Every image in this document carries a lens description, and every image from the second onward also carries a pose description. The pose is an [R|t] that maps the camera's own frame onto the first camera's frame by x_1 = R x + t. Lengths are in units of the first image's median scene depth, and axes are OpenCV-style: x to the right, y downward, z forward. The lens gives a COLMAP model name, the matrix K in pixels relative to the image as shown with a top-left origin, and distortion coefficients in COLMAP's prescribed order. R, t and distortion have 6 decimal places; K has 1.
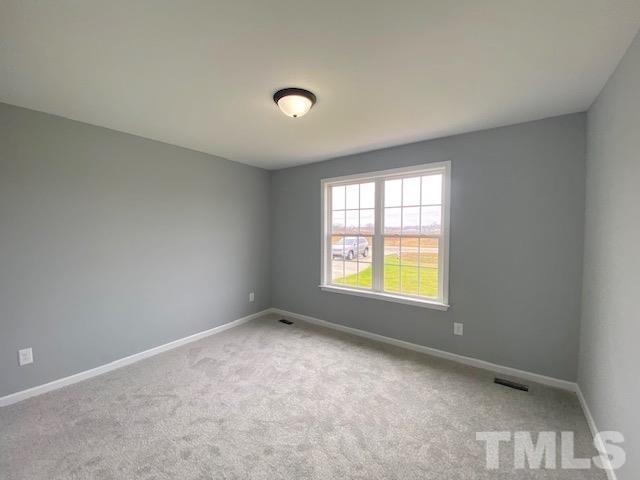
lens RADIAL K [[256.2, 0, 320.0], [0, 256.2, 240.0], [0, 0, 1]] dist [-0.017613, -0.000267]
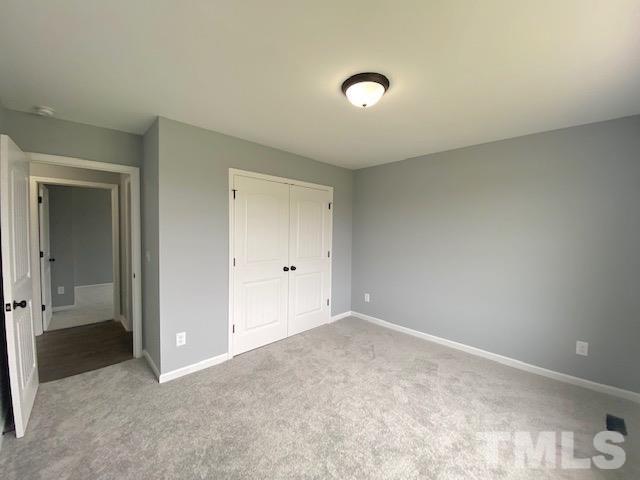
lens RADIAL K [[256.2, 0, 320.0], [0, 256.2, 240.0], [0, 0, 1]] dist [-0.017613, -0.000267]
pose [[-0.171051, 0.035740, -0.984614, 0.611904], [-0.056365, 0.997350, 0.045994, -0.030680], [0.983649, 0.063365, -0.168583, 0.748464]]
